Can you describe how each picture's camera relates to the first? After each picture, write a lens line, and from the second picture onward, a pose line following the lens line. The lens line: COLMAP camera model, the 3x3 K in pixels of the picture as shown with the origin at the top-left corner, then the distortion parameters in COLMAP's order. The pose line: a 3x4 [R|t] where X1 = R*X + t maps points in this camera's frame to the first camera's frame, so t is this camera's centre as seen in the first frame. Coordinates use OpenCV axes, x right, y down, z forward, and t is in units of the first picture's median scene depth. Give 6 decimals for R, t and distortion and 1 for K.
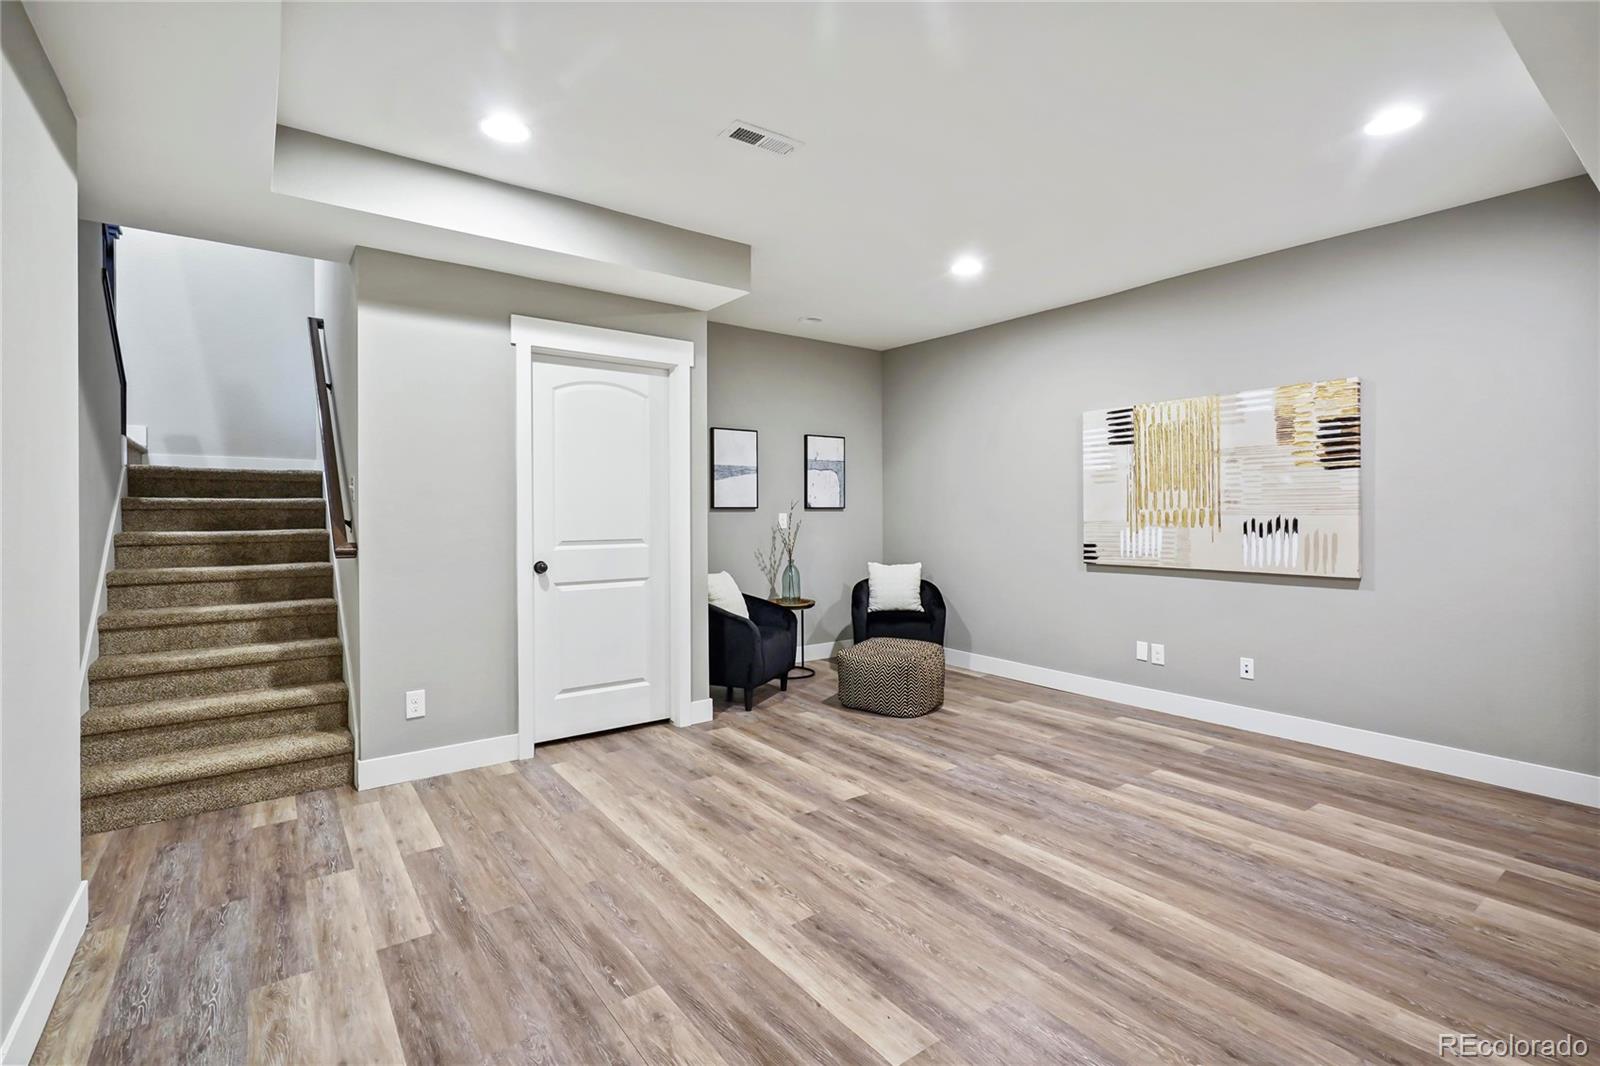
lens RADIAL K [[731.2, 0, 801.6], [0, 731.2, 523.1], [0, 0, 1]] dist [-0.005602, 0.000963]
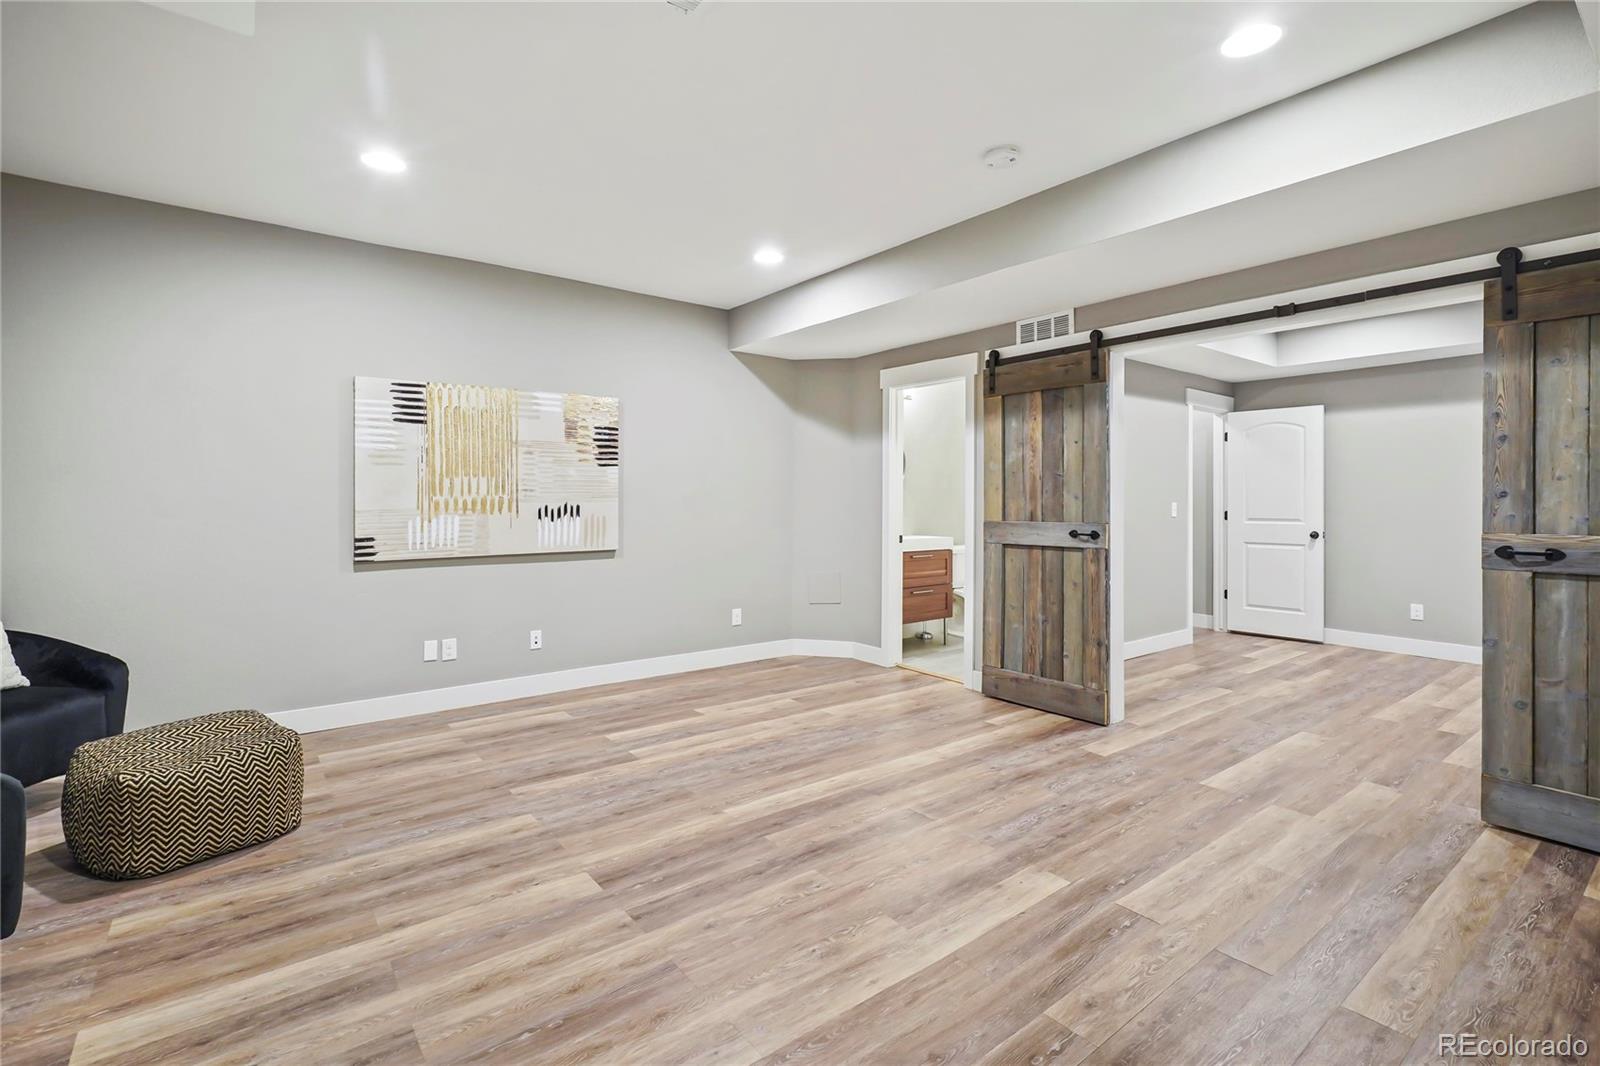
lens RADIAL K [[731.2, 0, 808.0], [0, 731.2, 501.8], [0, 0, 1]] dist [-0.005602, 0.000963]
pose [[-0.024016, -0.000396, 0.999712, -0.571910], [0.014038, 0.999901, 0.000733, -0.007282], [-0.999613, 0.014051, -0.024008, 0.677372]]
